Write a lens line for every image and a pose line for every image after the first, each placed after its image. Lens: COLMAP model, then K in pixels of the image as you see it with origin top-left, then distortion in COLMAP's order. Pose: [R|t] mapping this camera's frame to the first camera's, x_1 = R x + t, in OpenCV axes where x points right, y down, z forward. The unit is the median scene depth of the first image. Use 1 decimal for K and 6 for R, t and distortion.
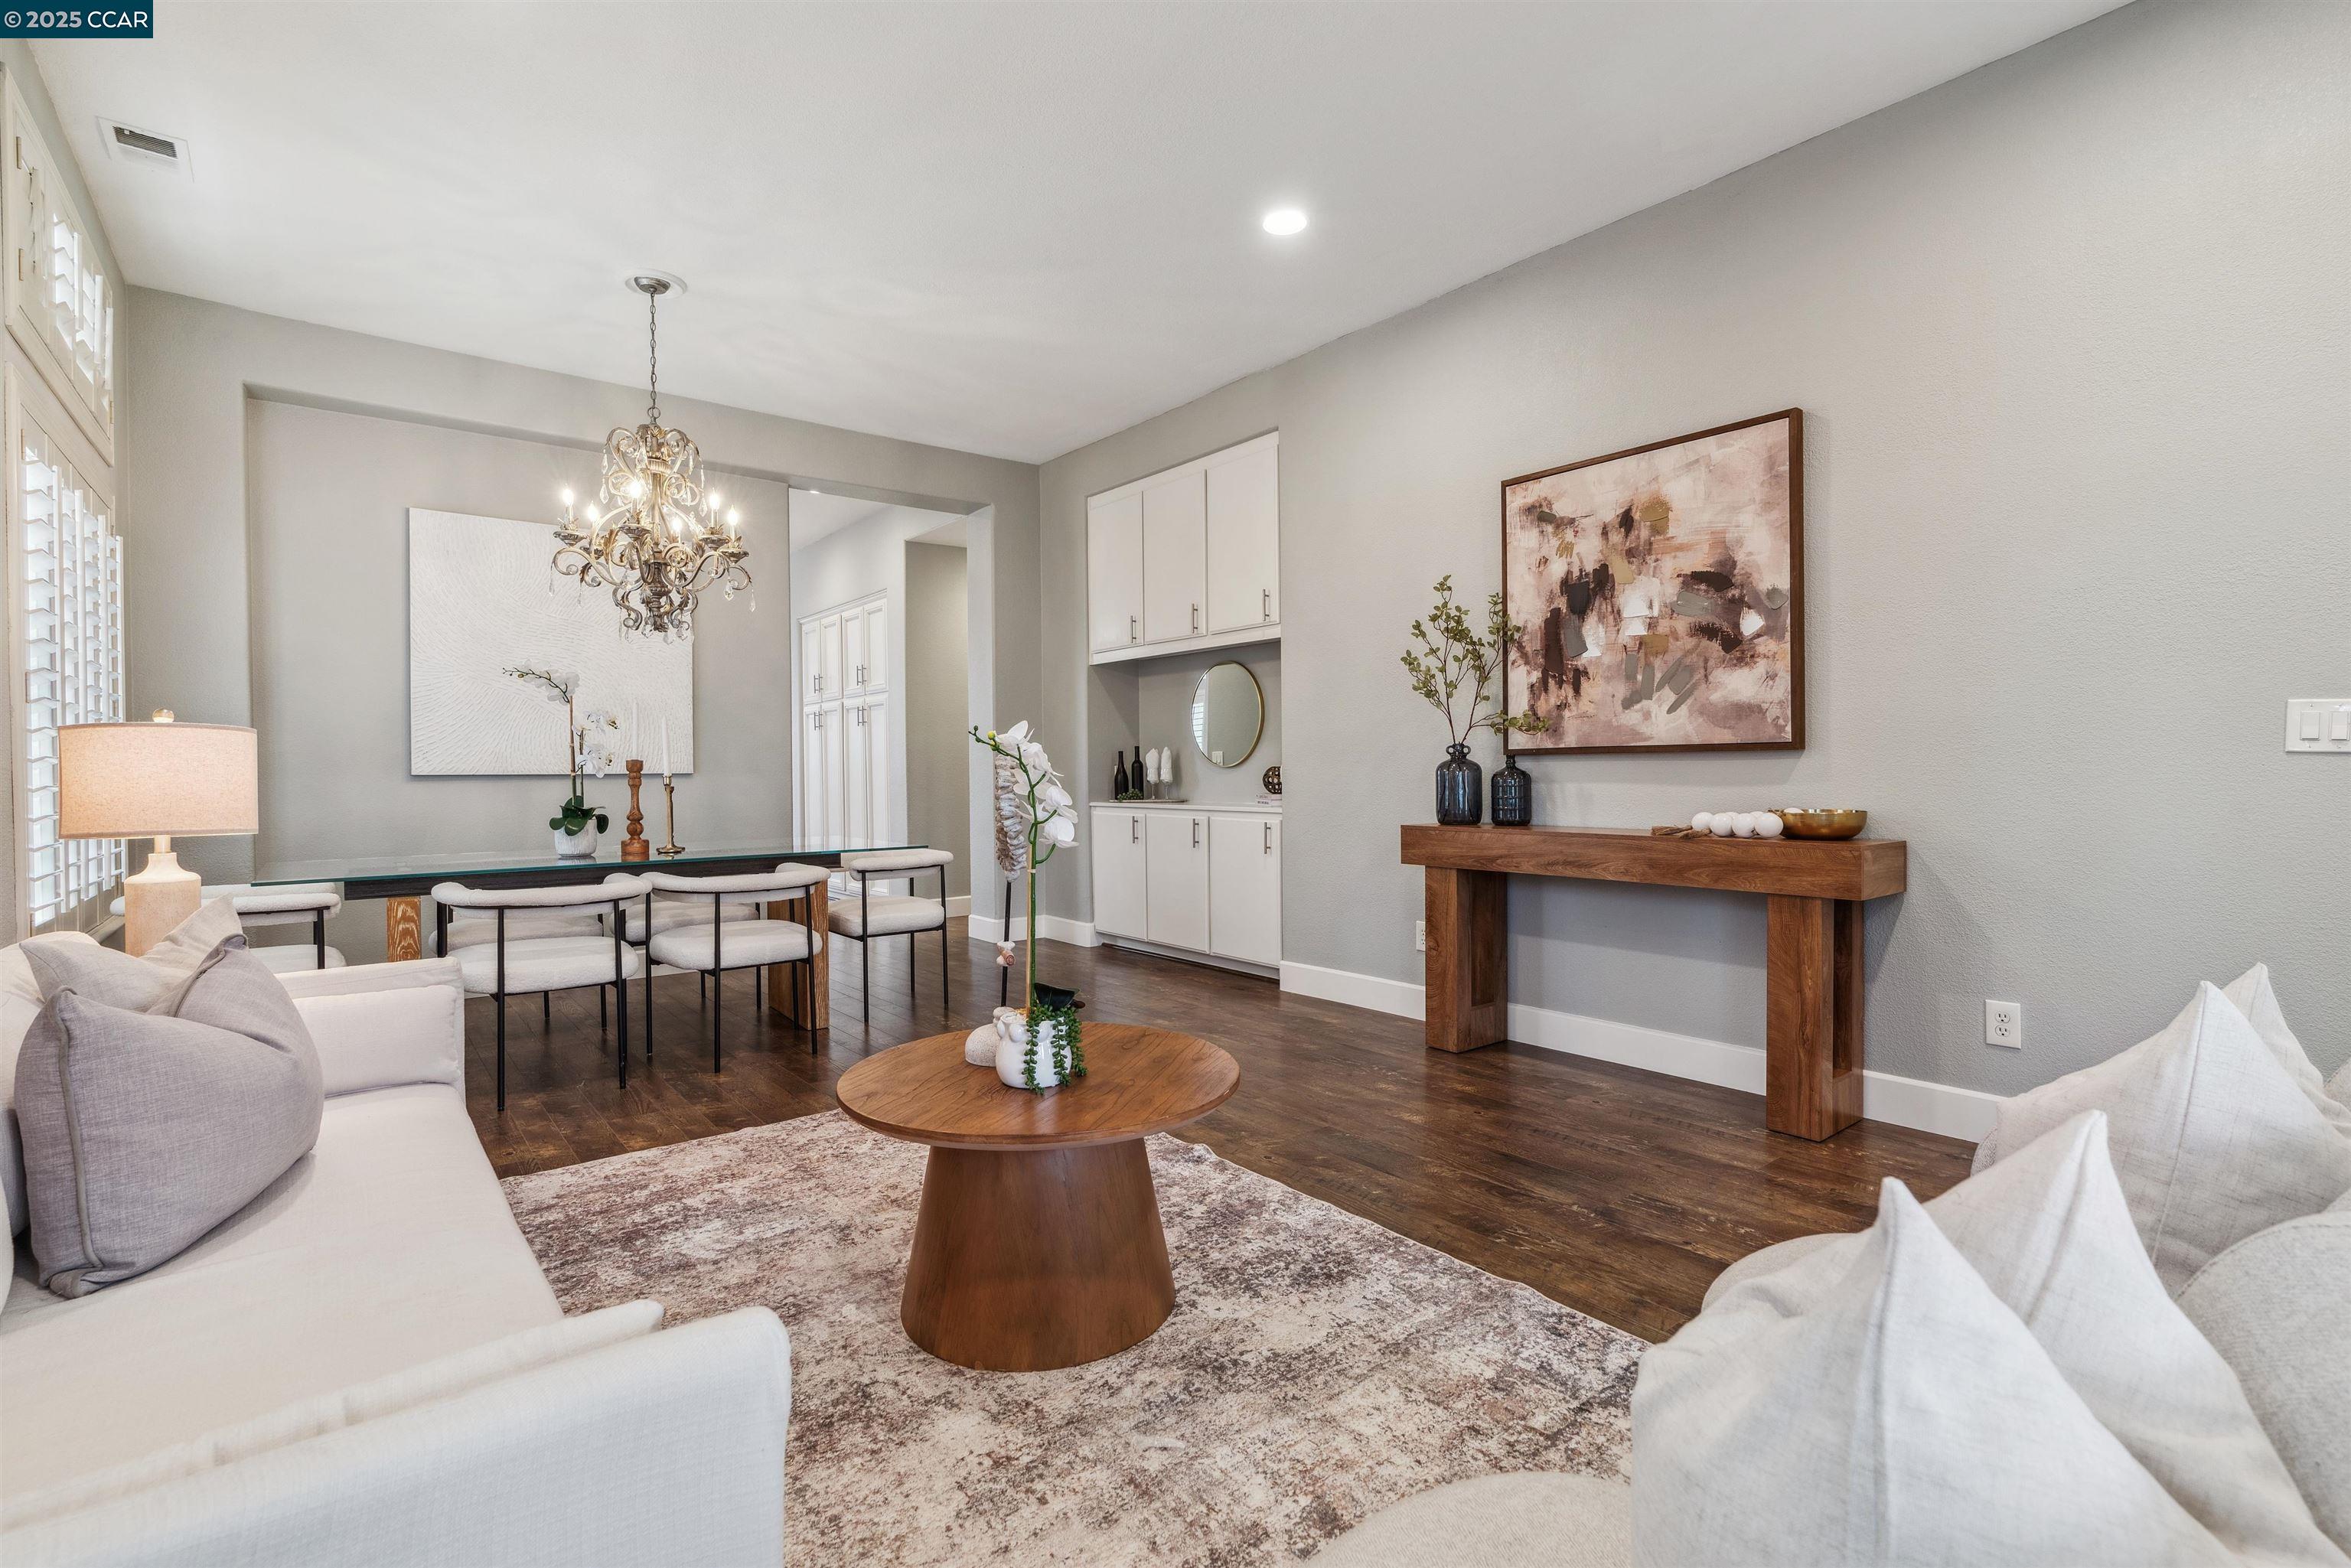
lens RADIAL K [[1058.8, 0, 1173.0], [0, 1058.8, 787.7], [0, 0, 1]] dist [-0.010981, 0.006226]
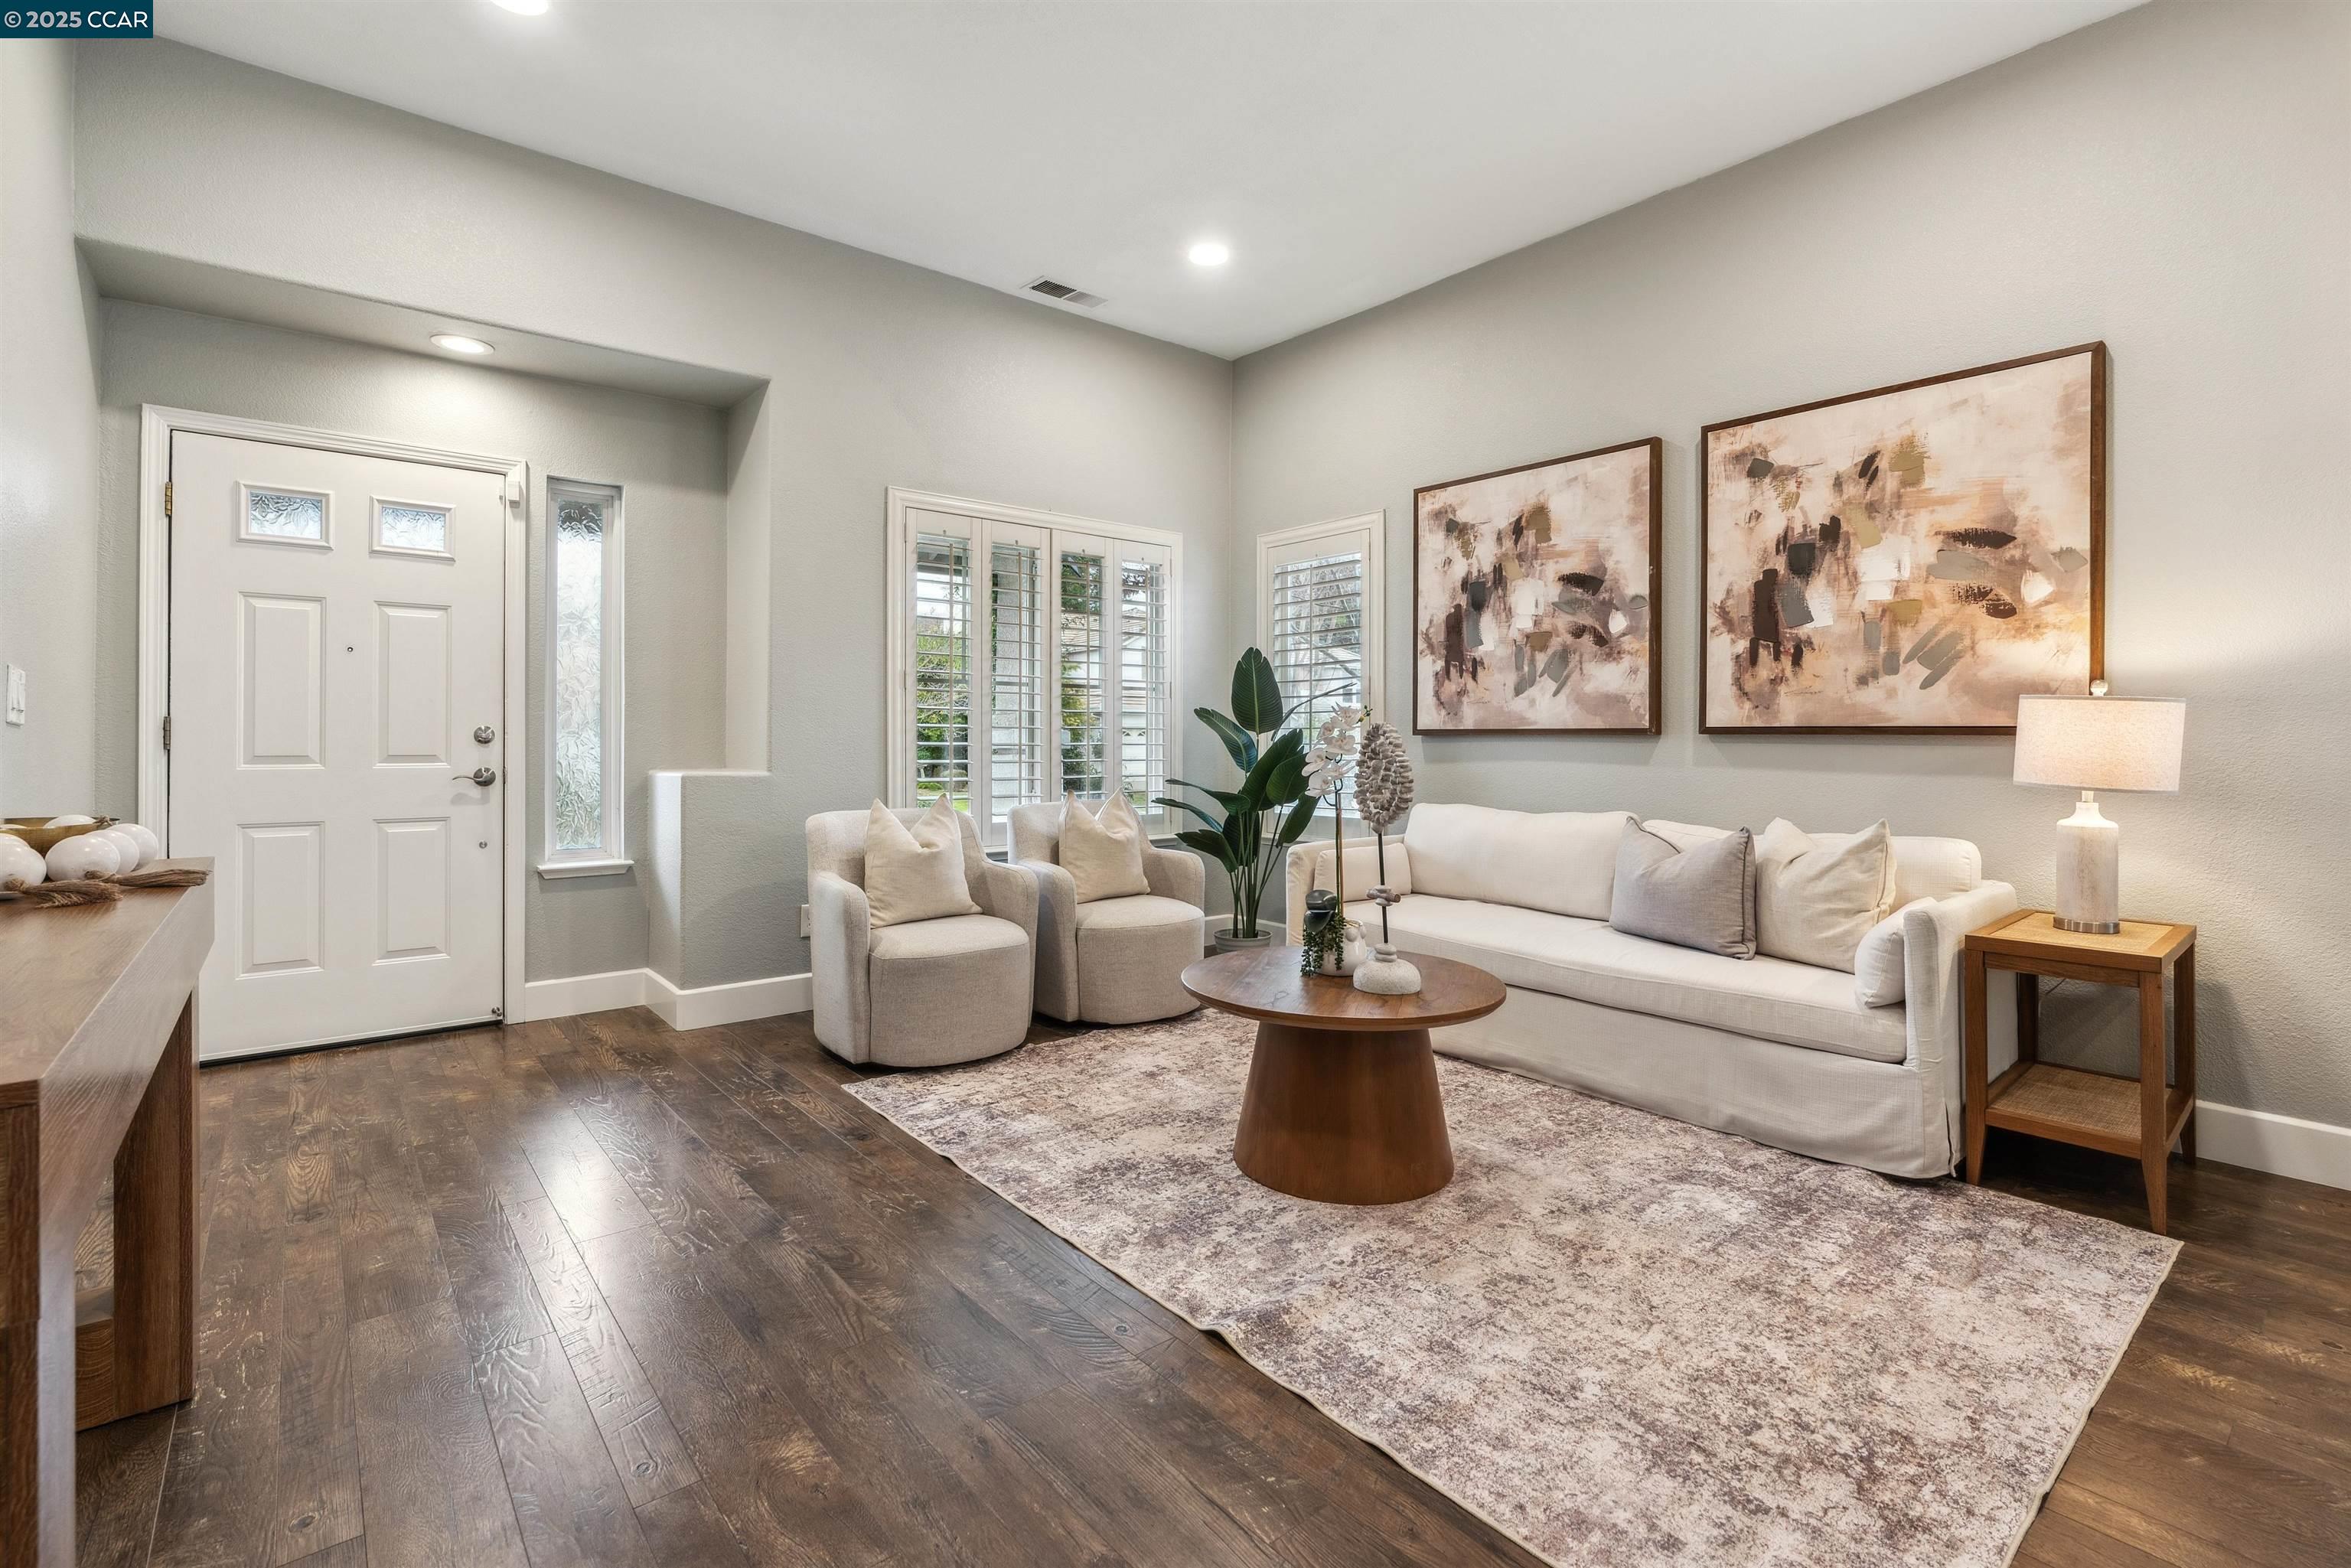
lens RADIAL K [[1058.8, 0, 1162.5], [0, 1058.8, 745.4], [0, 0, 1]] dist [-0.010981, 0.006226]
pose [[-0.999981, 0.004589, -0.004210, 0.047501], [0.004483, 0.999679, 0.024935, -0.019455], [0.004323, 0.024915, -0.999680, 1.188805]]
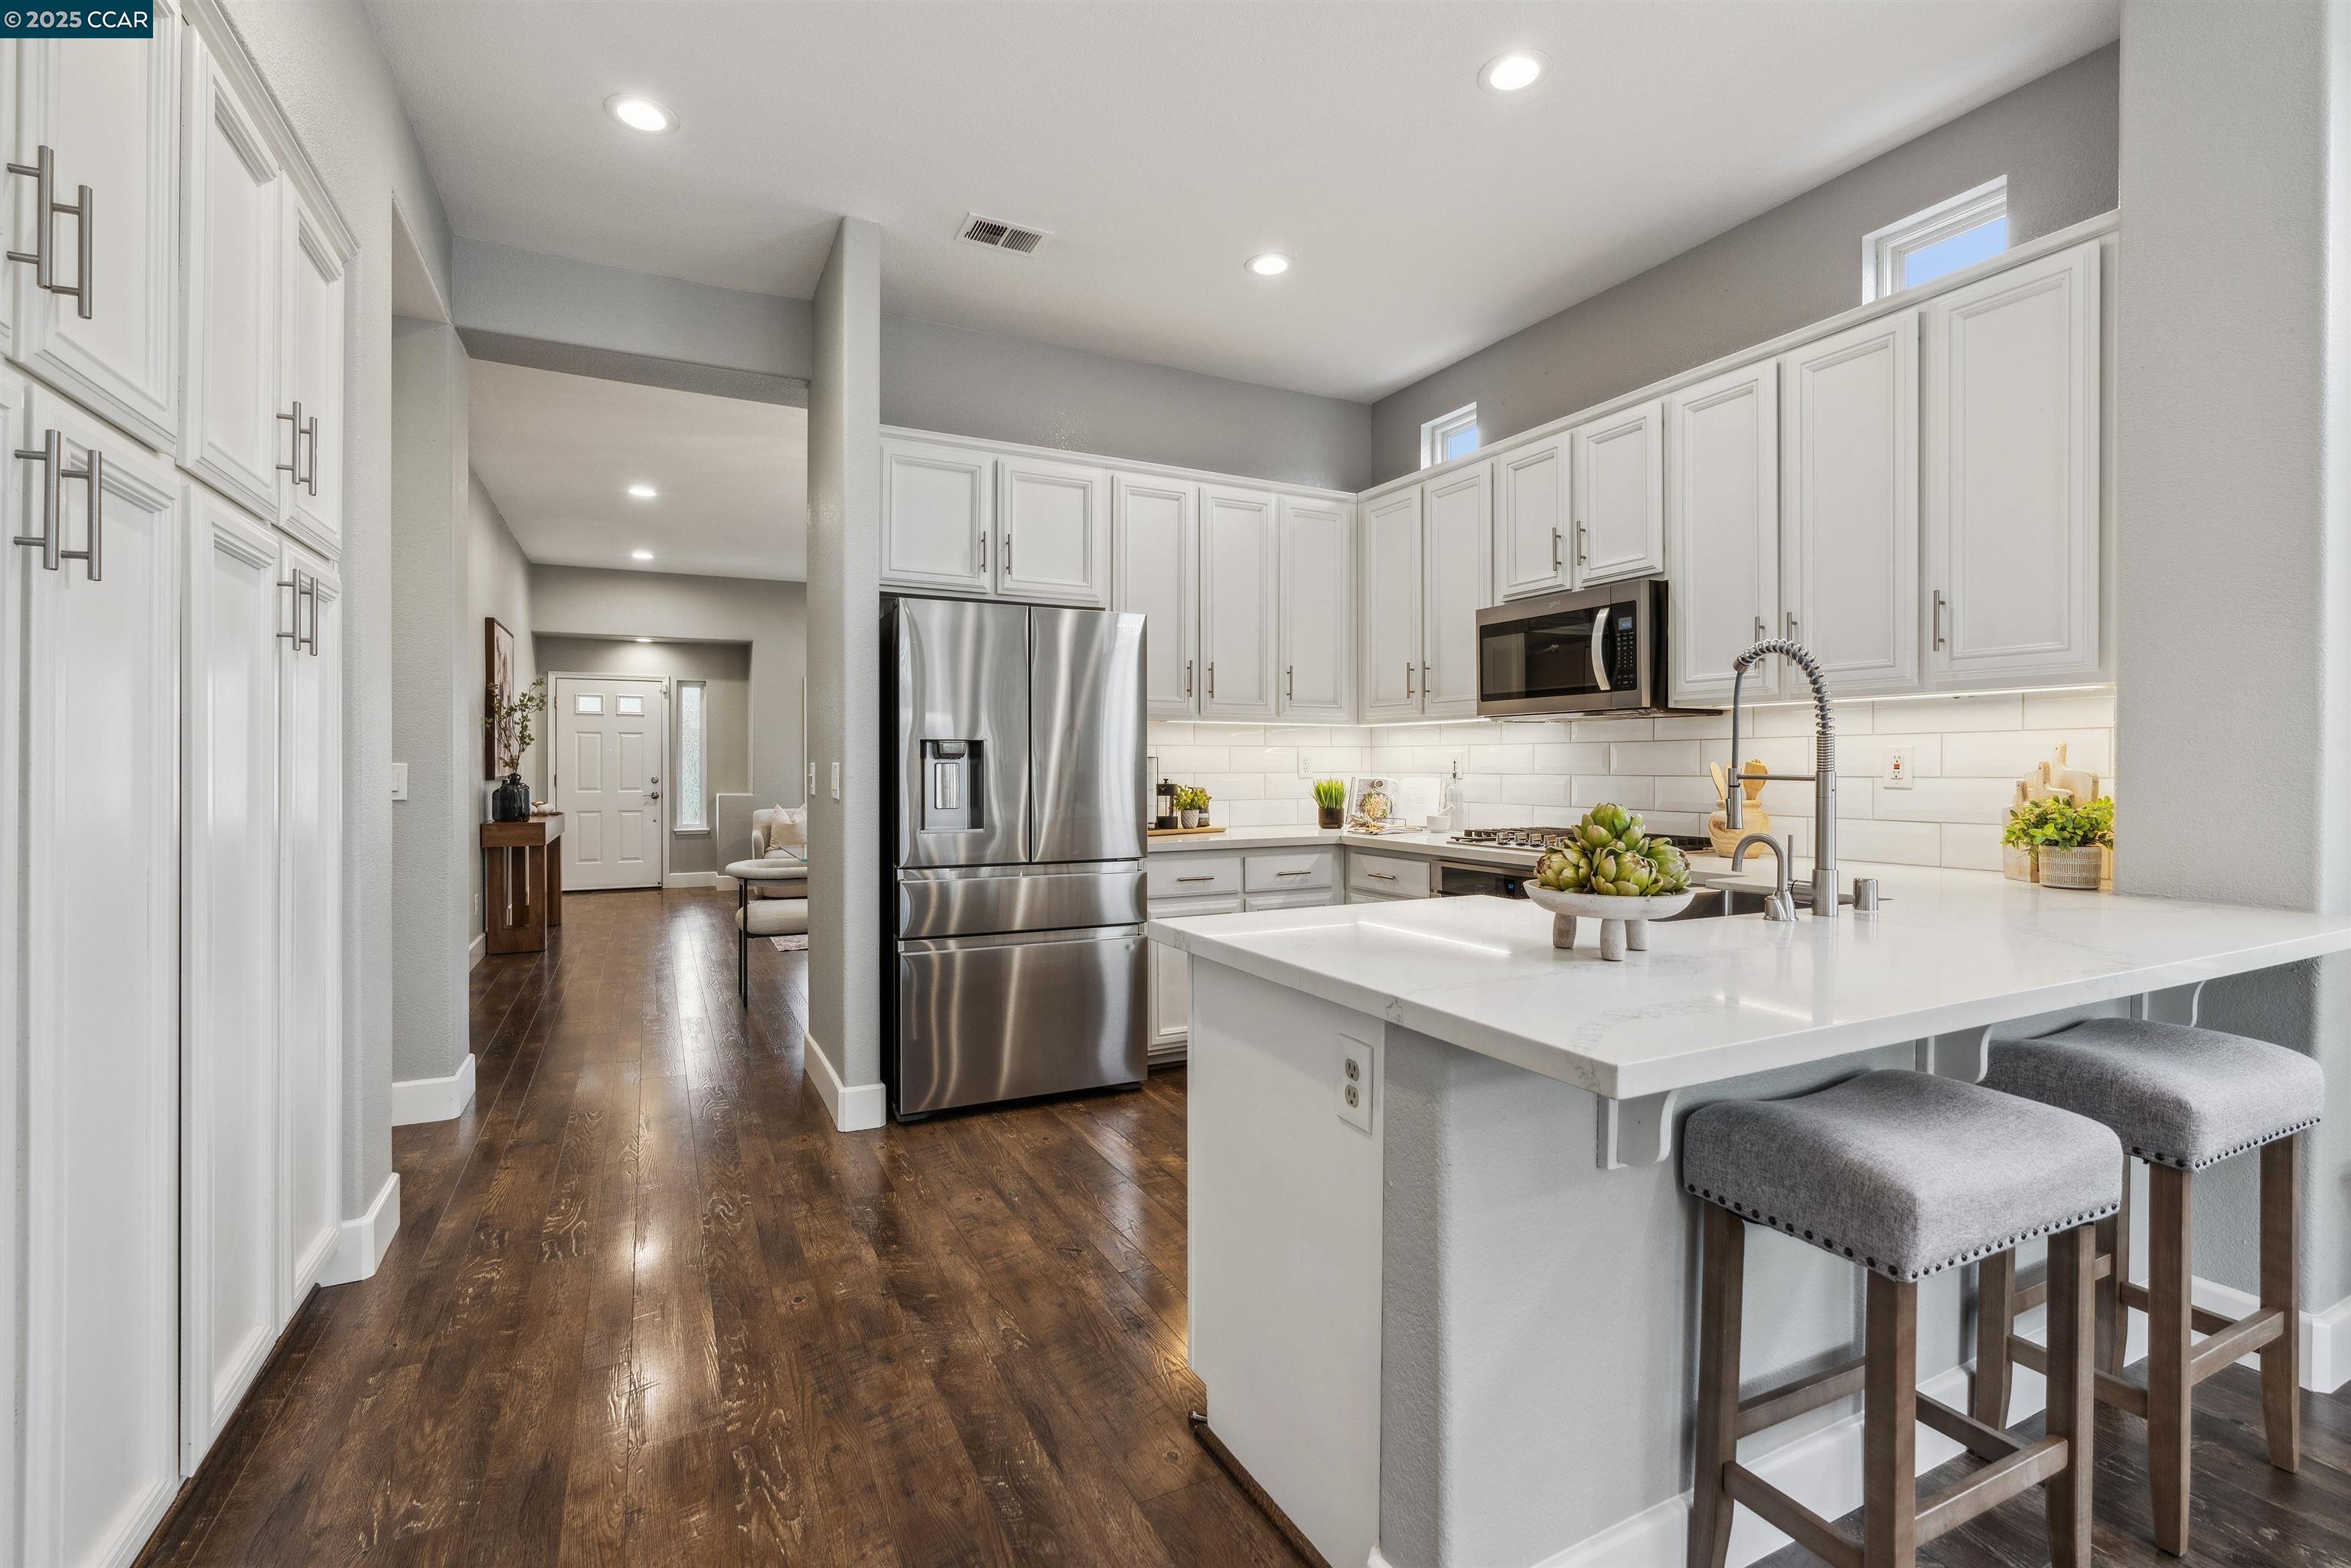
lens RADIAL K [[1058.8, 0, 1162.7], [0, 1058.8, 777.7], [0, 0, 1]] dist [-0.010981, 0.006226]
pose [[-0.972785, 0.006339, 0.231623, -1.066988], [0.013318, 0.999503, 0.028580, -0.067338], [-0.231327, 0.030887, -0.972386, 2.366659]]
